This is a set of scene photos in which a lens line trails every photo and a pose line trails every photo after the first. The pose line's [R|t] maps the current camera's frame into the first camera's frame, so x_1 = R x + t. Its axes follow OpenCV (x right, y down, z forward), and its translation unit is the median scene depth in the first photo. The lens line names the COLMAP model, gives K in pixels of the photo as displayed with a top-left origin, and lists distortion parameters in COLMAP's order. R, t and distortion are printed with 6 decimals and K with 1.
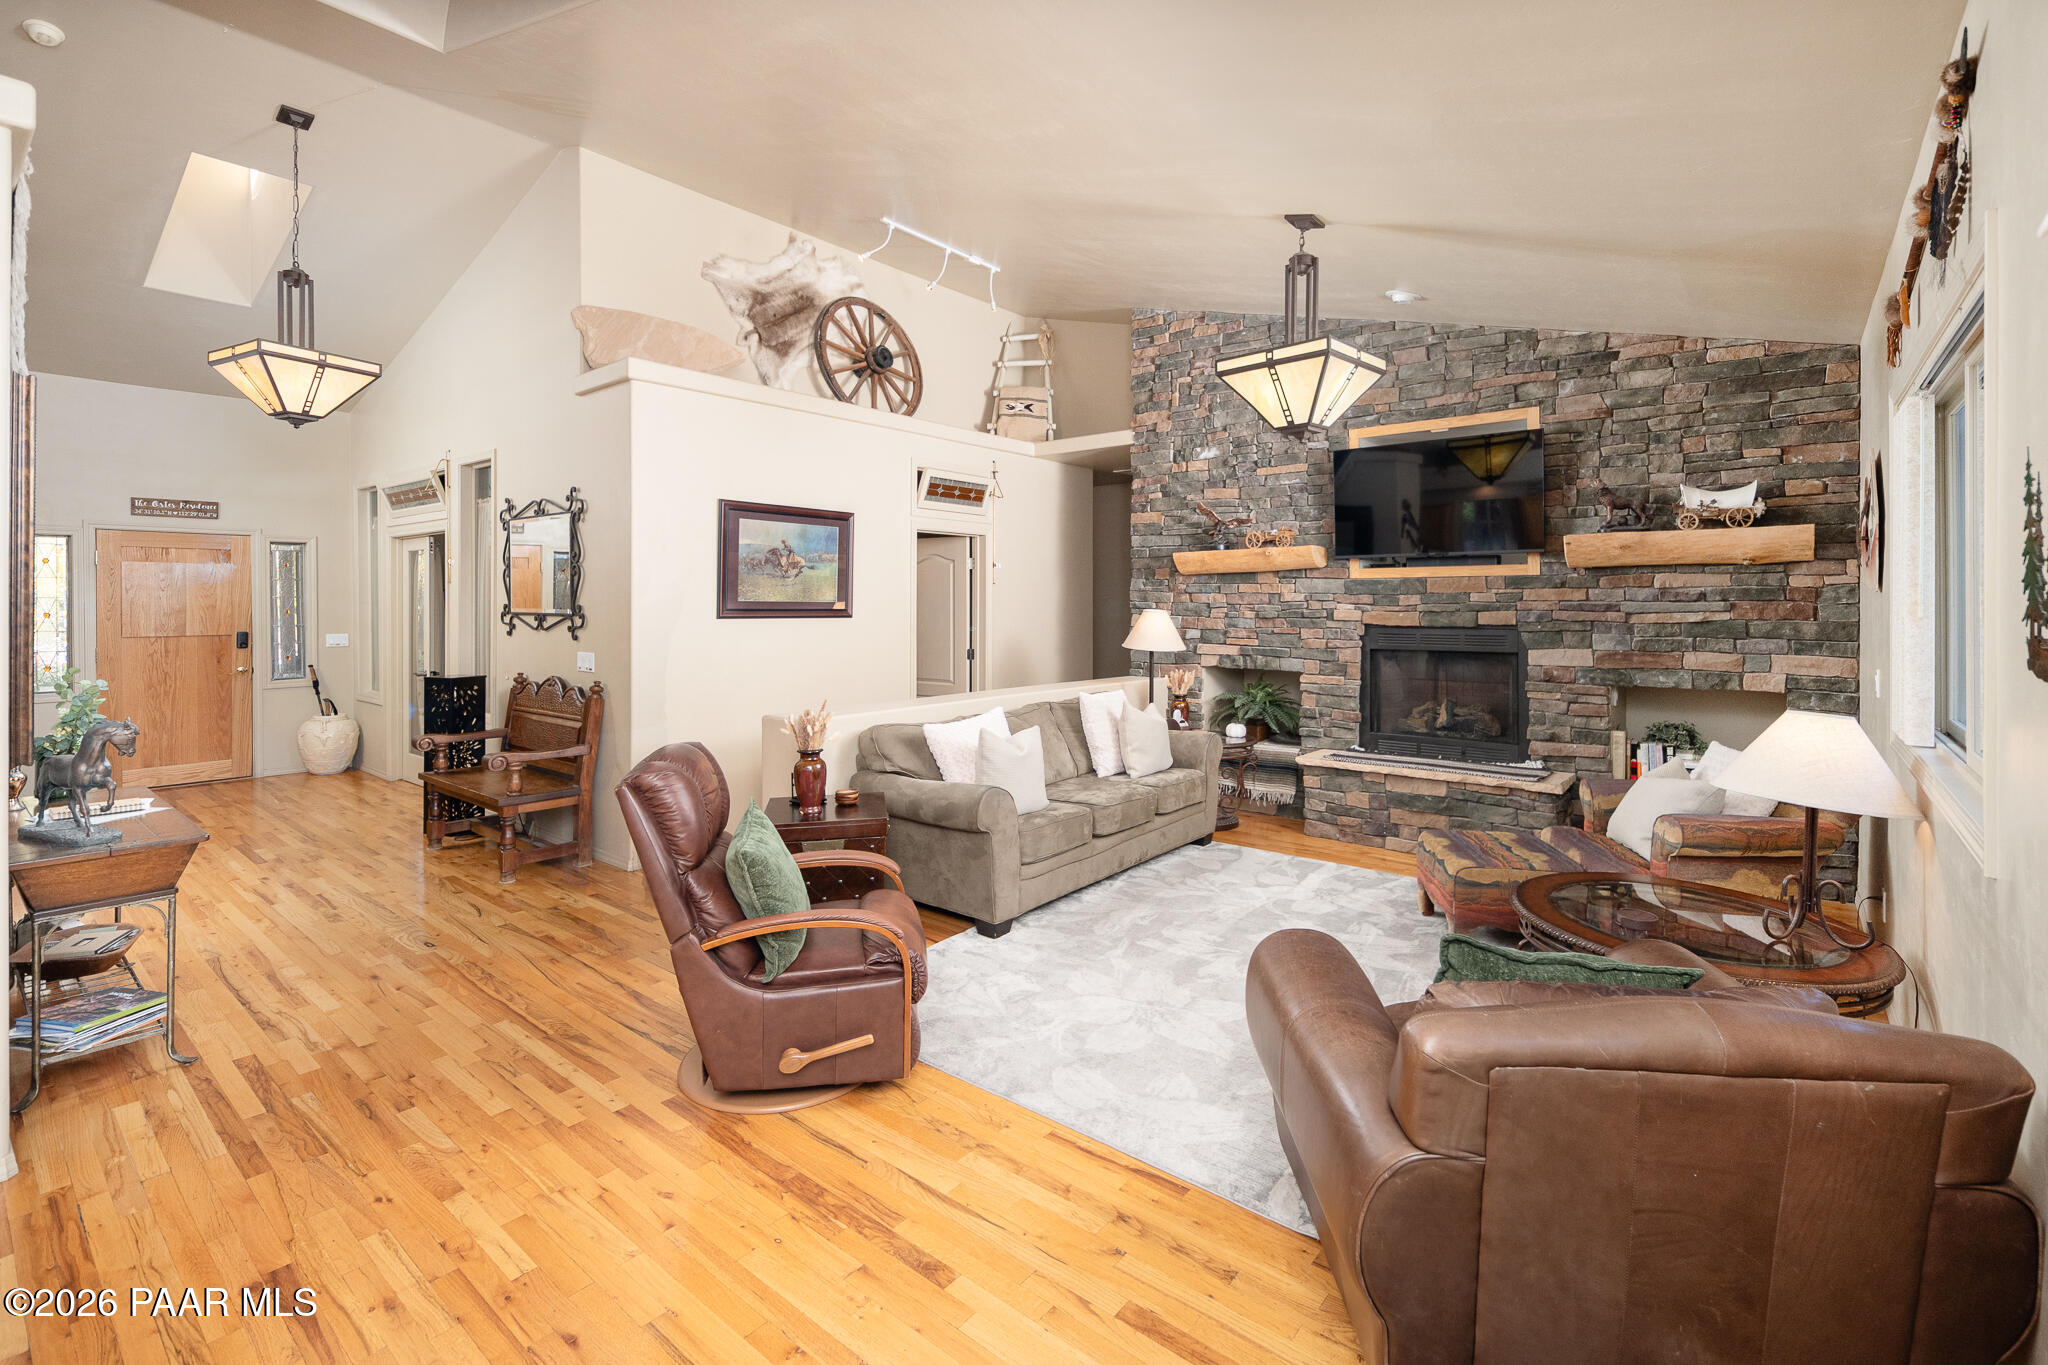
lens RADIAL K [[910.8, 0, 1067.1], [0, 910.8, 606.0], [0, 0, 1]] dist [-0.000434, 0.007178]
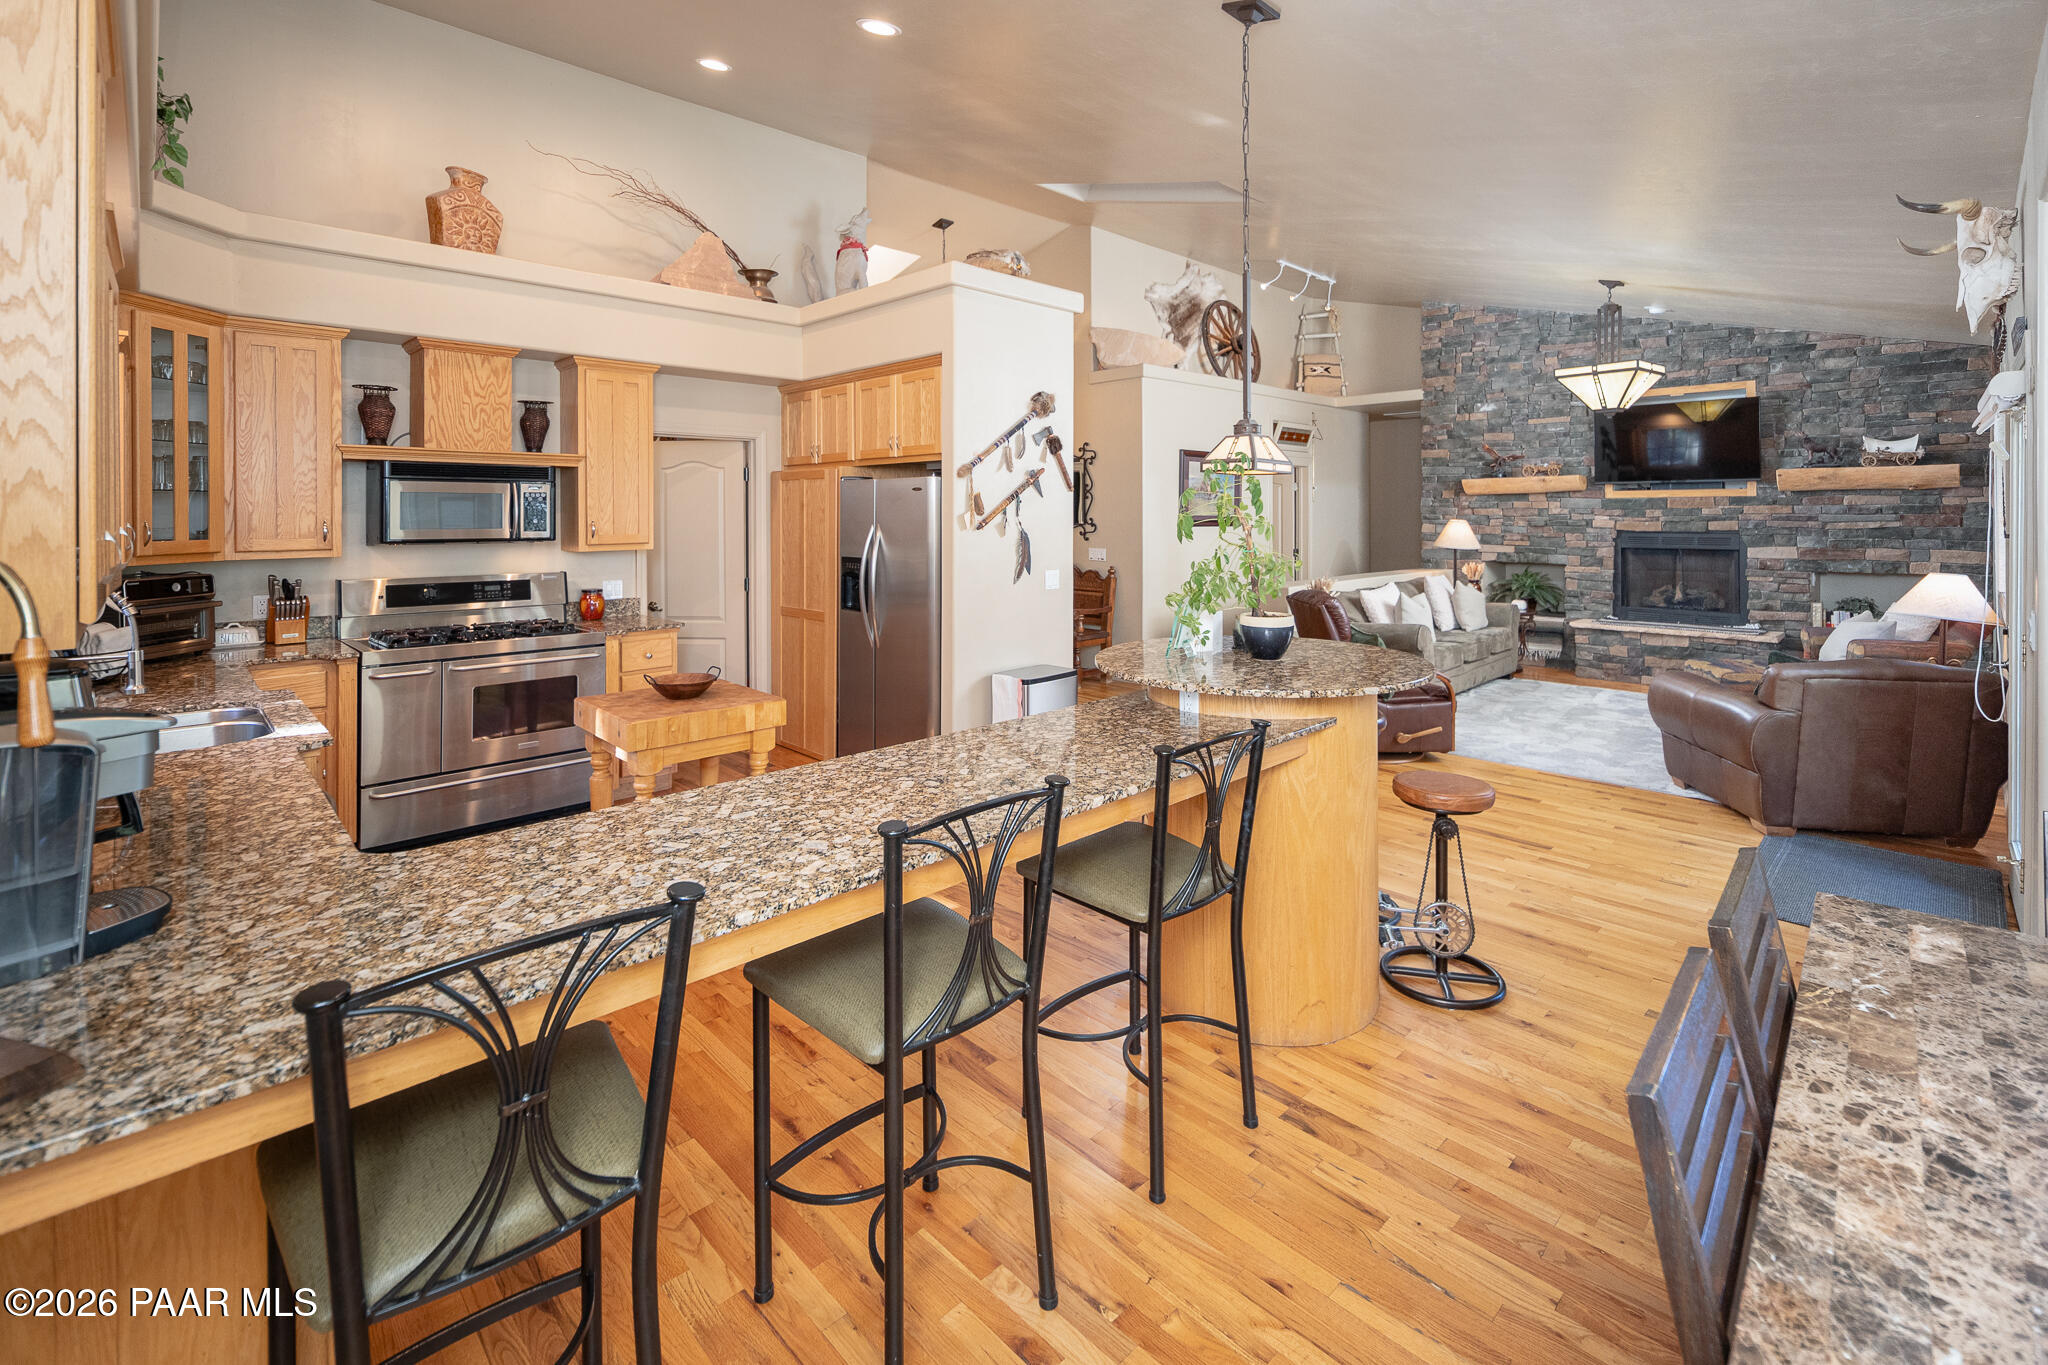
lens RADIAL K [[910.9, 0, 1064.8], [0, 910.9, 513.2], [0, 0, 1]] dist [0.002327, 0.000103]
pose [[0.993351, -0.003124, -0.115080, -0.391206], [0.002841, 0.999993, -0.002620, -0.005592], [0.115087, 0.002275, 0.993353, -0.546464]]
